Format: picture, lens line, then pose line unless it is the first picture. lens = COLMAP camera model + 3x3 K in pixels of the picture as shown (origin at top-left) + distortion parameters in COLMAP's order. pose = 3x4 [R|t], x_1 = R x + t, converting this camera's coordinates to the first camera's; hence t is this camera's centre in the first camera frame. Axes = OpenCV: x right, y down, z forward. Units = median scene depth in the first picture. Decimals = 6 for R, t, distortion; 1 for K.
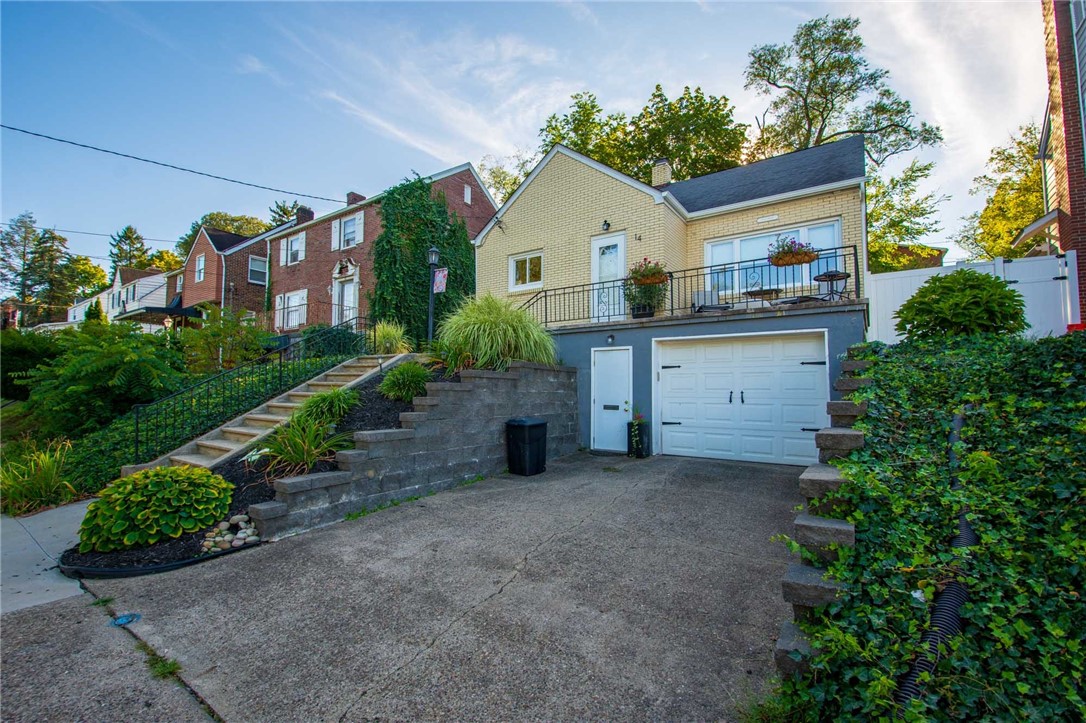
lens RADIAL K [[473.9, 0, 542.1], [0, 473.9, 363.4], [0, 0, 1]] dist [0.003251, -0.012792]
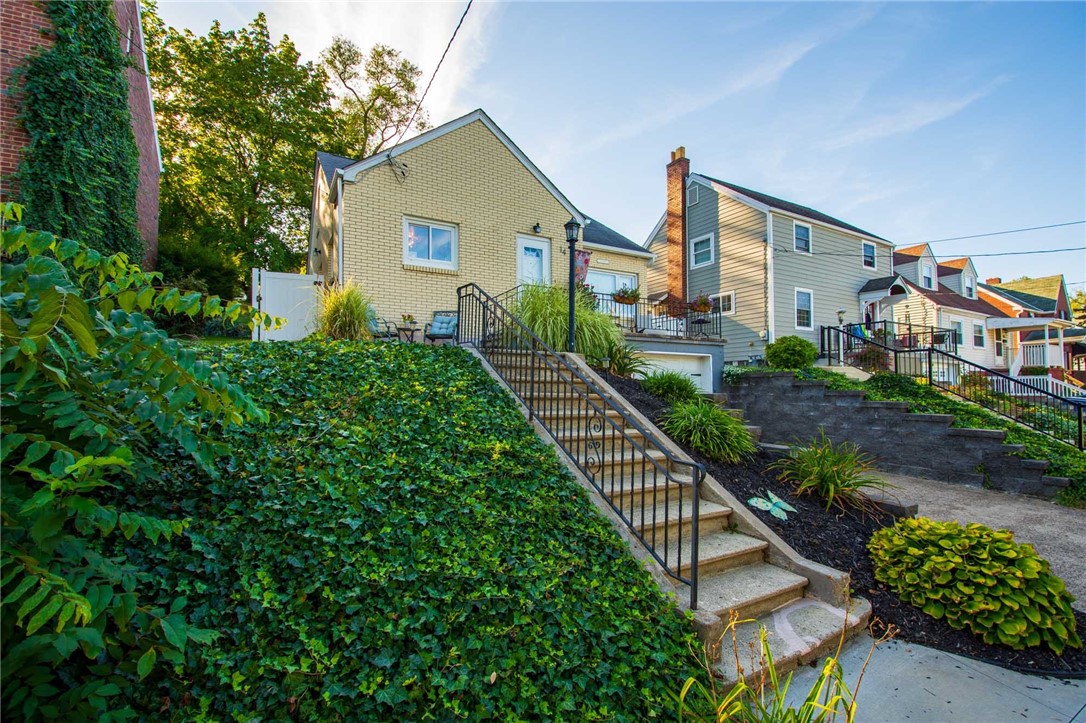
lens RADIAL K [[473.9, 0, 538.3], [0, 473.9, 363.3], [0, 0, 1]] dist [0.003251, -0.012792]
pose [[0.435697, 0.035659, 0.899387, -0.740878], [-0.055128, 0.998396, -0.012879, 0.006682], [-0.898404, -0.043970, 0.436964, 0.536836]]
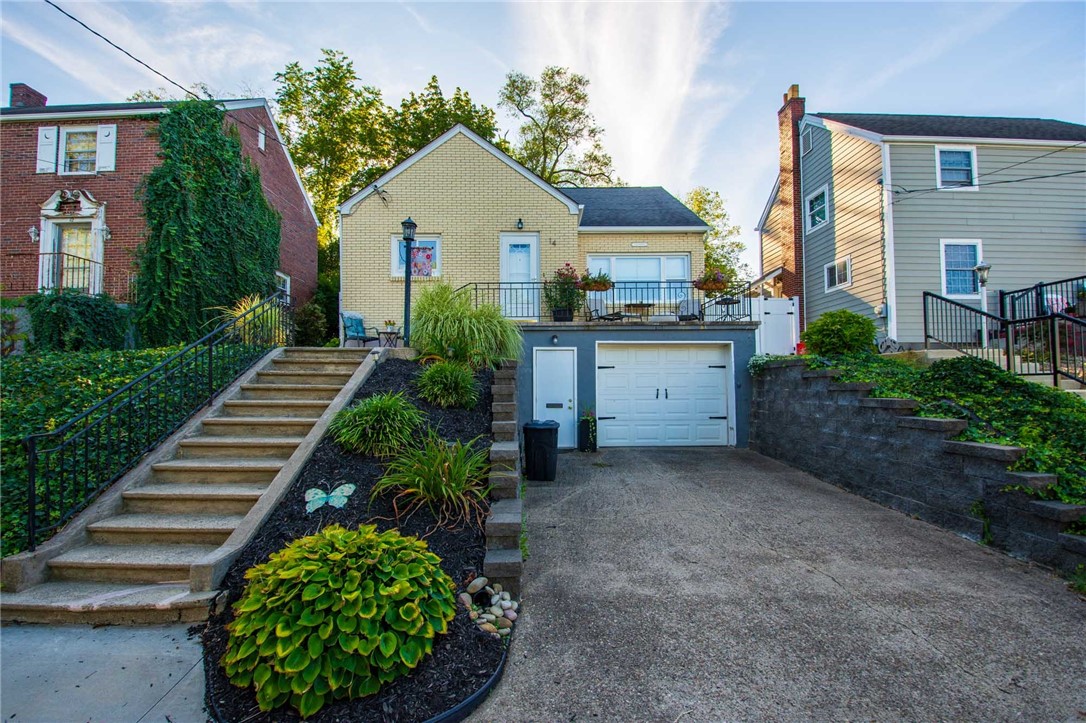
lens RADIAL K [[473.9, 0, 541.0], [0, 473.9, 364.8], [0, 0, 1]] dist [0.003251, -0.012792]
pose [[0.814144, 0.014580, 0.580480, -0.397892], [-0.025669, 0.999611, 0.010895, -0.005495], [-0.580095, -0.023771, 0.814202, 0.150015]]
